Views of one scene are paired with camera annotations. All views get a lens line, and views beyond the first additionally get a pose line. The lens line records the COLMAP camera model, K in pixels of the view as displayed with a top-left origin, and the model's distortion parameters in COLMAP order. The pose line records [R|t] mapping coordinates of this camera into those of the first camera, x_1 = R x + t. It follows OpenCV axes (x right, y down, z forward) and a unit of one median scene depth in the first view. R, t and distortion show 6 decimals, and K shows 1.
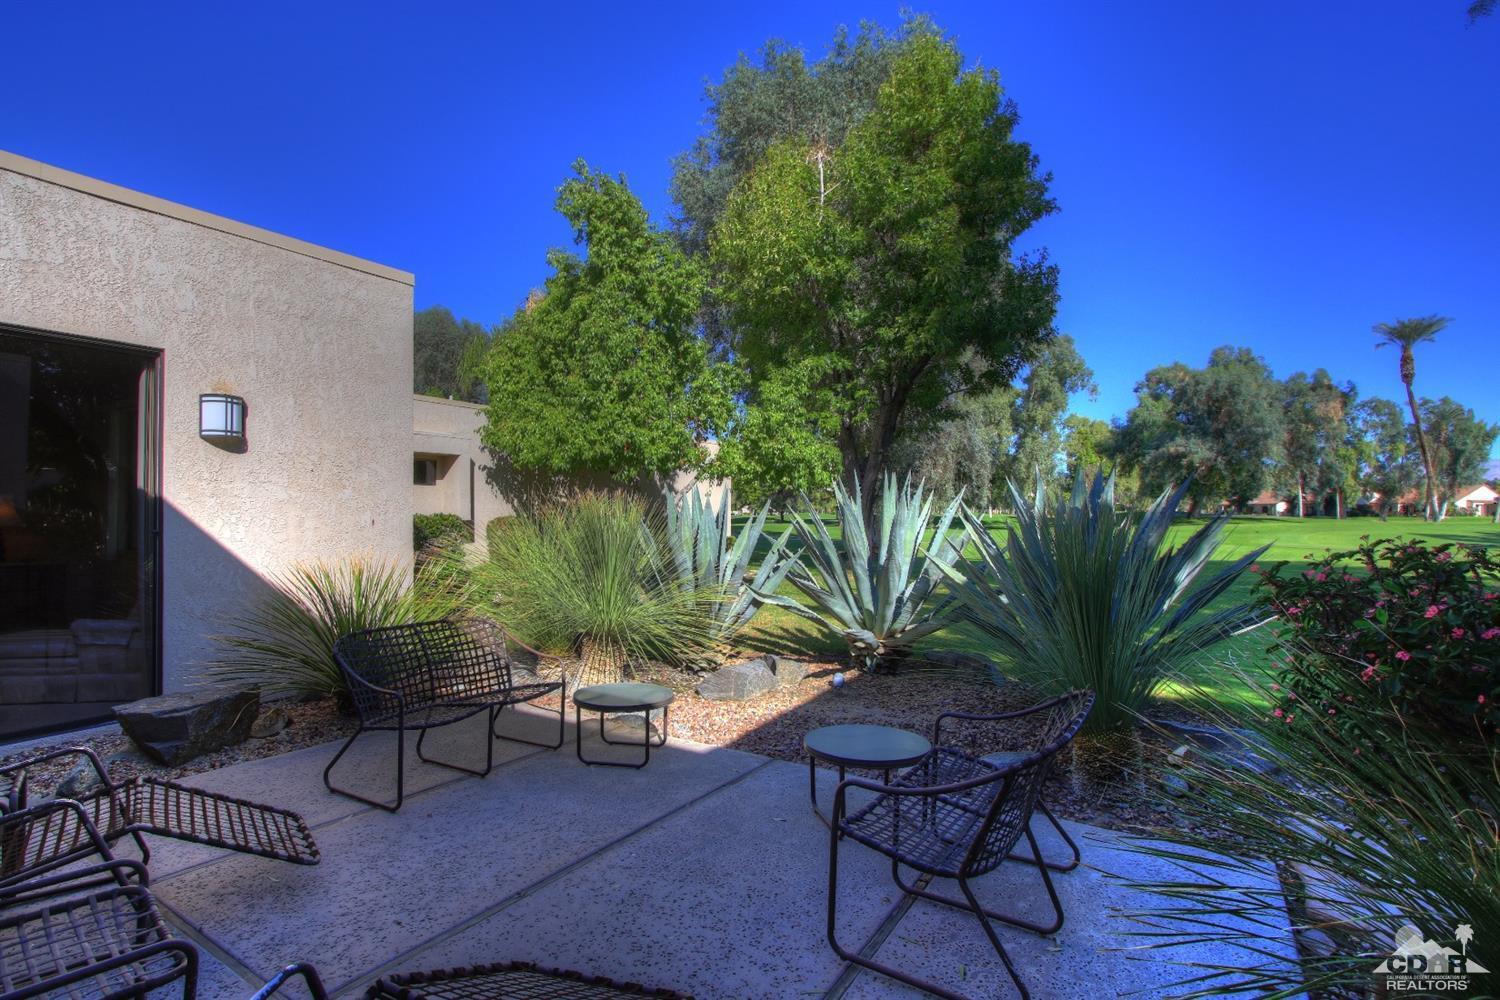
lens RADIAL K [[711.9, 0, 729.3], [0, 711.9, 499.6], [0, 0, 1]] dist [-0.012368, -0.002816]
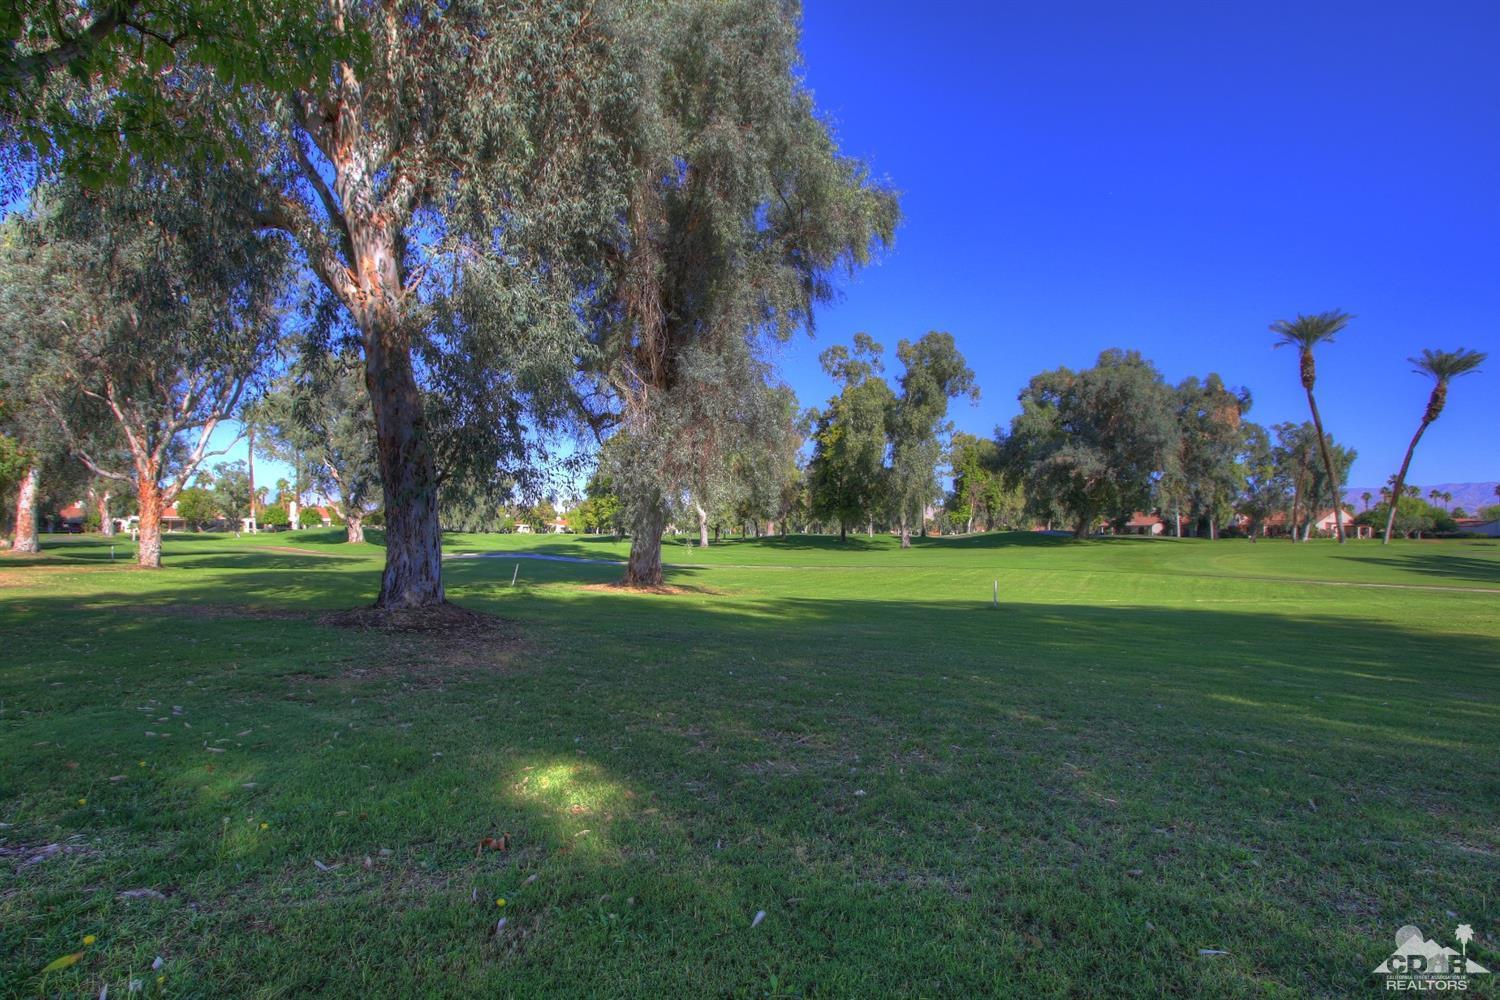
lens RADIAL K [[711.9, 0, 728.9], [0, 711.9, 507.2], [0, 0, 1]] dist [-0.012368, -0.002816]
pose [[0.991141, 0.008705, 0.132529, 0.093876], [-0.006153, 0.999788, -0.019649, 0.006499], [-0.132672, 0.018659, 0.990984, 0.166311]]
